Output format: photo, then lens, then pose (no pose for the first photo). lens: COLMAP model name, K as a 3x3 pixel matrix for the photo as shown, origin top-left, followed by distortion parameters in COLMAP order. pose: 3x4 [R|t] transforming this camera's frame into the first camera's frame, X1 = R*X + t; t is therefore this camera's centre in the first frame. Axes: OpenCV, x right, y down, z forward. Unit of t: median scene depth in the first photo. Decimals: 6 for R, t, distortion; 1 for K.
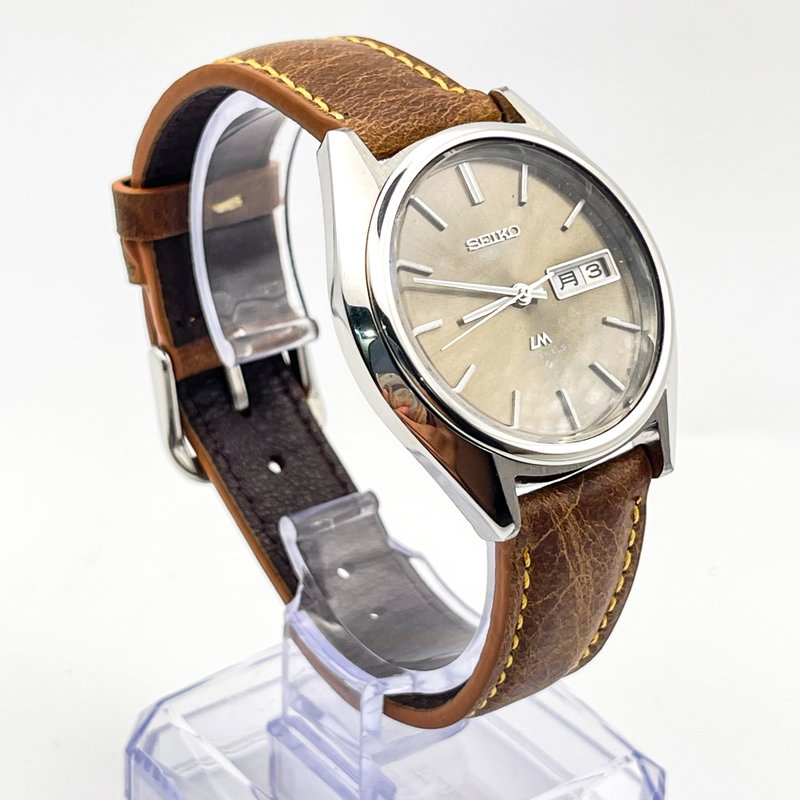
lens RADIAL K [[2179.8, 0, 400.0], [0, 2179.8, 400.0], [0, 0, 1]] dist [-0.097671, 0.368437]
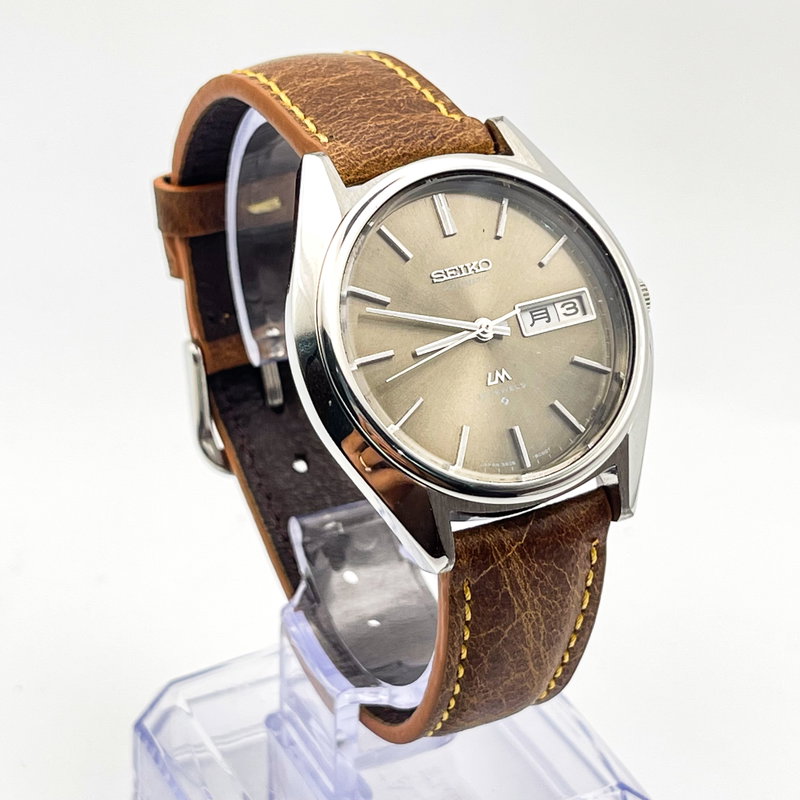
lens RADIAL K [[2188.4, 0, 400.0], [0, 2188.4, 400.0], [0, 0, 1]] dist [-0.049359, -0.854428]
pose [[0.985196, 0.080567, -0.151319, 0.164974], [-0.075864, 0.996446, 0.036609, -0.047756], [0.153731, -0.024587, 0.987807, -0.000464]]
